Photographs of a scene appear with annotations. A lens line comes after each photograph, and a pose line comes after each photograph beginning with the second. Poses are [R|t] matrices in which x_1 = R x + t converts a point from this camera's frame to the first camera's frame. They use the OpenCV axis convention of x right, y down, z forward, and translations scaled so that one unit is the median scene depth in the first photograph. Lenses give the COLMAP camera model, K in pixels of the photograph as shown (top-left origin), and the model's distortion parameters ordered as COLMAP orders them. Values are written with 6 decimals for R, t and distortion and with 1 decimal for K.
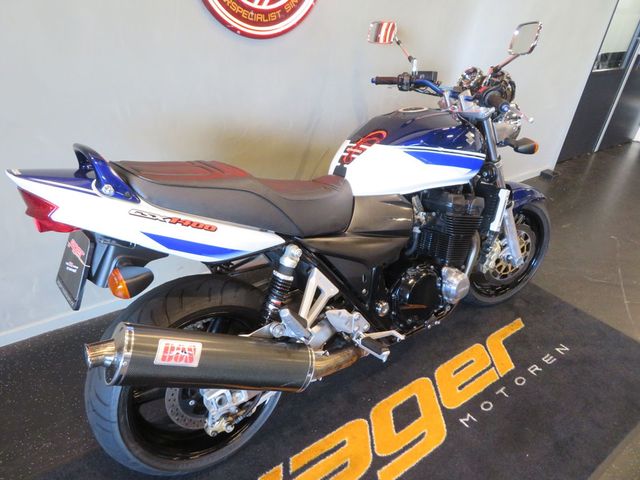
lens RADIAL K [[456.7, 0, 320.0], [0, 456.7, 240.0], [0, 0, 1]] dist [-0.009115, 0.003569]
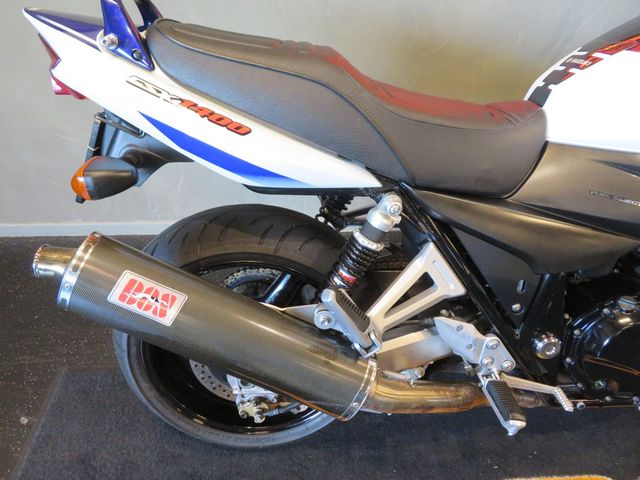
lens RADIAL K [[456.7, 0, 320.0], [0, 456.7, 240.0], [0, 0, 1]] dist [-0.009115, 0.003569]
pose [[0.829388, 0.277441, -0.484914, 0.138118], [-0.232384, 0.960648, 0.152164, -0.000115], [0.508049, -0.013517, 0.861222, 0.353563]]
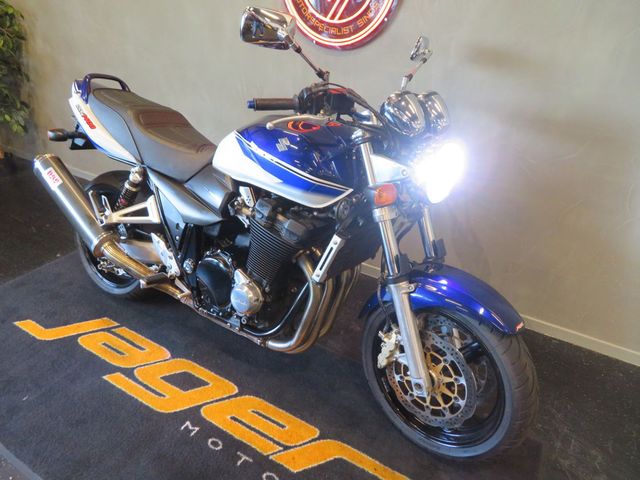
lens RADIAL K [[456.7, 0, 320.0], [0, 456.7, 240.0], [0, 0, 1]] dist [-0.009115, 0.003569]
pose [[0.380105, 0.374978, -0.845524, 1.160519], [-0.477091, 0.862630, 0.168087, -0.242257], [0.792404, 0.339501, 0.506789, 0.655173]]
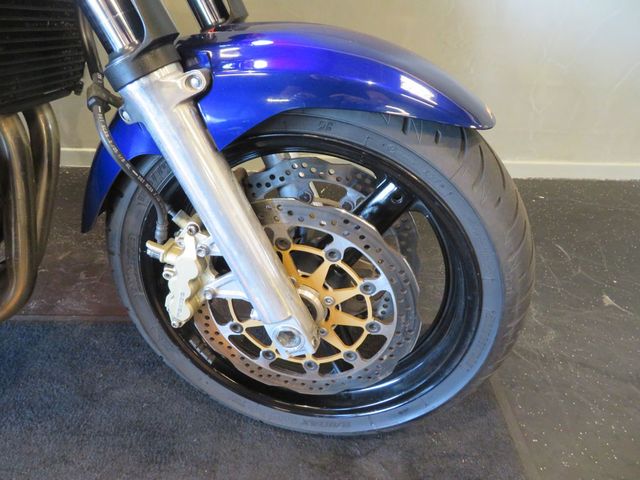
lens RADIAL K [[456.7, 0, 320.0], [0, 456.7, 240.0], [0, 0, 1]] dist [-0.009115, 0.003569]
pose [[0.824960, 0.320175, -0.465756, 0.753231], [-0.277905, 0.947357, 0.159008, -0.074577], [0.492148, -0.001740, 0.870510, 1.054409]]
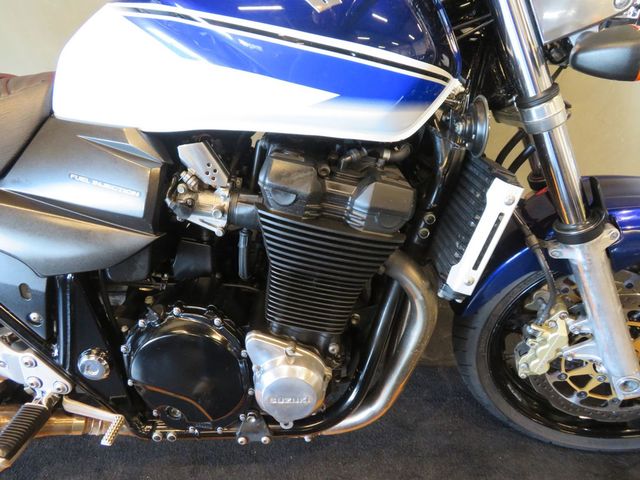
lens RADIAL K [[456.7, 0, 320.0], [0, 456.7, 240.0], [0, 0, 1]] dist [-0.009115, 0.003569]
pose [[0.809196, 0.263009, -0.525383, 0.534282], [-0.222506, 0.964787, 0.140273, -0.095220], [0.543776, 0.003393, 0.839223, 0.714540]]
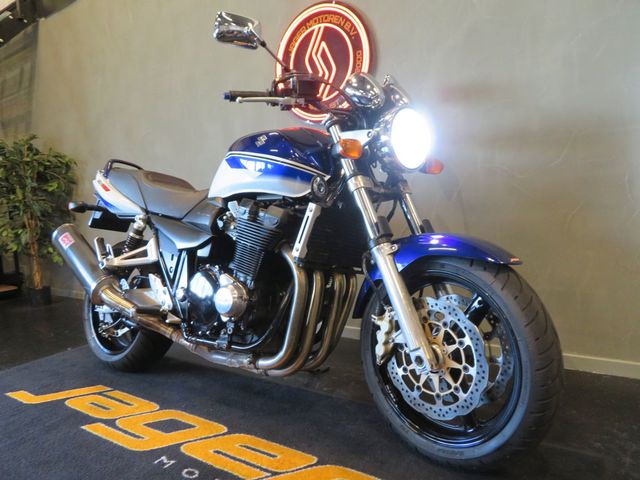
lens RADIAL K [[456.7, 0, 320.0], [0, 456.7, 240.0], [0, 0, 1]] dist [-0.009115, 0.003569]
pose [[0.308604, -0.020526, -0.950969, 1.262456], [-0.407385, 0.900579, -0.151641, 0.062680], [0.859535, 0.434207, 0.269561, 0.920922]]
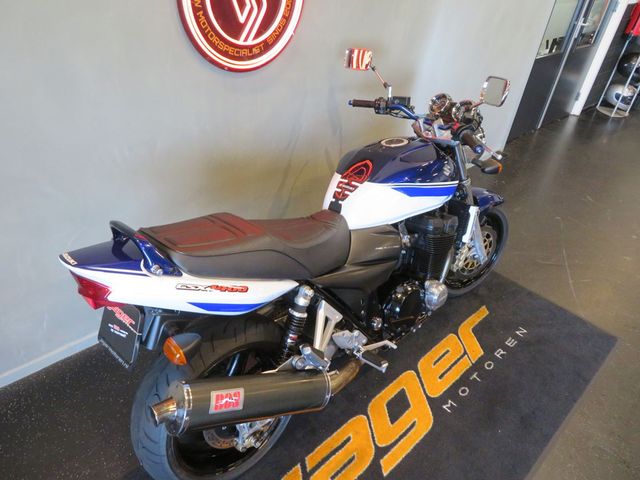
lens RADIAL K [[456.7, 0, 320.0], [0, 456.7, 240.0], [0, 0, 1]] dist [-0.009115, 0.003569]
pose [[0.992664, -0.063375, 0.102967, -0.108673], [0.054298, 0.994578, 0.088688, -0.164988], [-0.108030, -0.082446, 0.990723, -0.100252]]
